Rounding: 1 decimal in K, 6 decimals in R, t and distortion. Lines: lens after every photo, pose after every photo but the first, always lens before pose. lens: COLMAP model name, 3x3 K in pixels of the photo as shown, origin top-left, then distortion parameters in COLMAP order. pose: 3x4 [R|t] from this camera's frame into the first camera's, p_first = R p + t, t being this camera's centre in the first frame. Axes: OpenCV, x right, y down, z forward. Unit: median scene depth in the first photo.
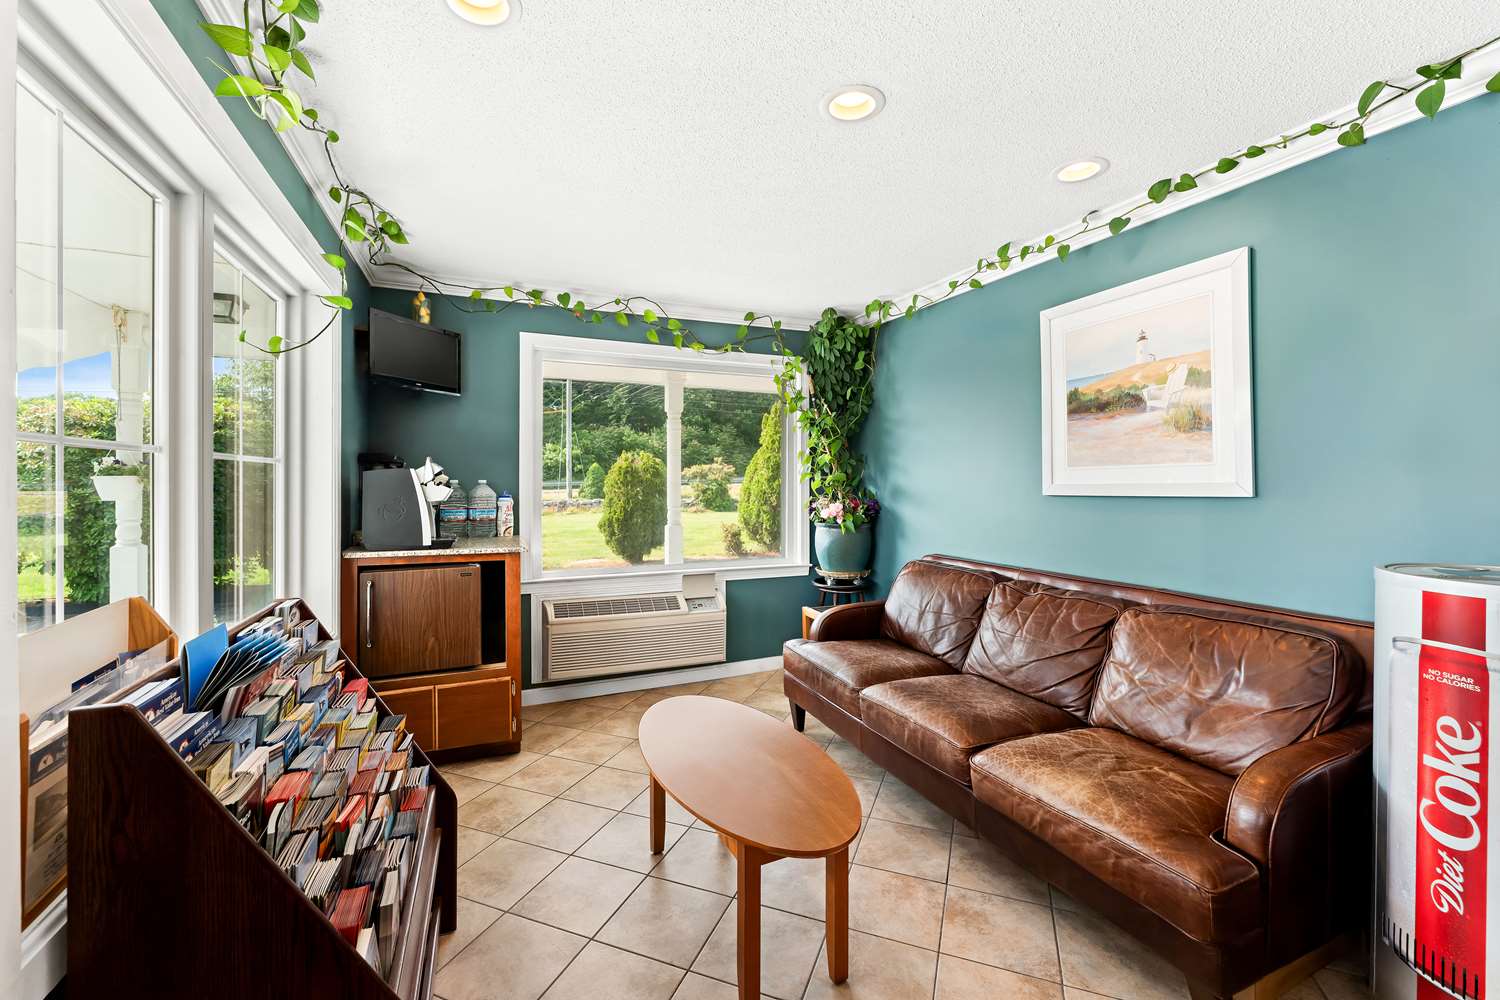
lens RADIAL K [[609.5, 0, 748.9], [0, 609.5, 488.3], [0, 0, 1]] dist [-0.000118, -0.000009]
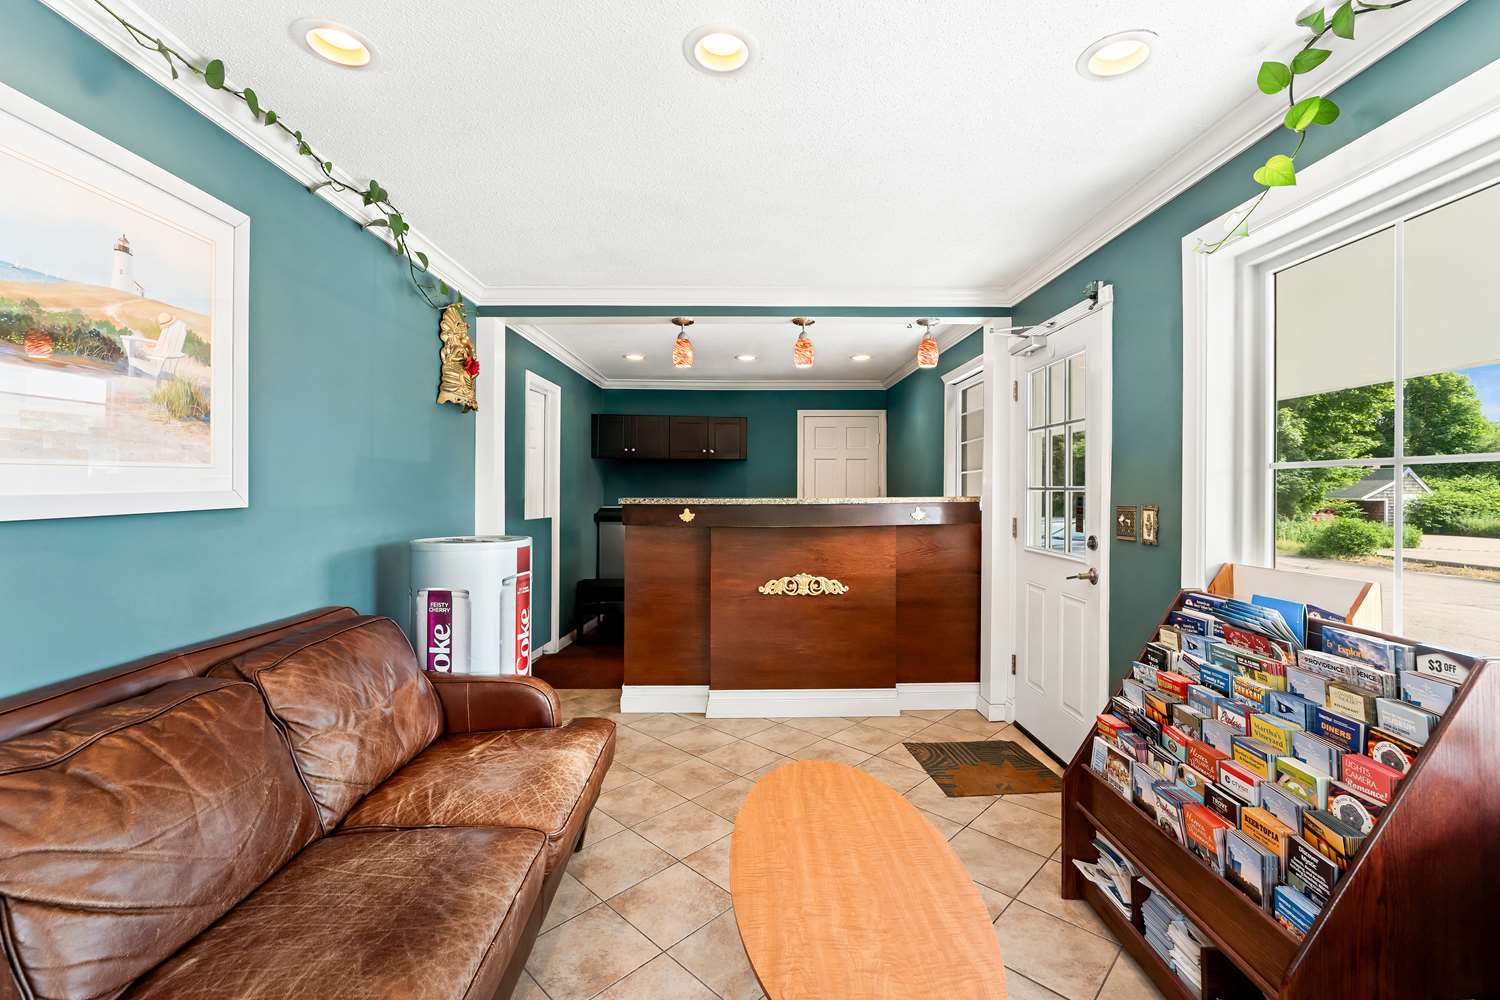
lens RADIAL K [[609.5, 0, 750.7], [0, 609.5, 489.1], [0, 0, 1]] dist [-0.000118, -0.000009]
pose [[-0.919355, -0.003881, 0.393410, -0.163101], [0.001093, 0.999922, 0.012420, -0.019816], [-0.393428, 0.011848, -0.919279, 1.391704]]
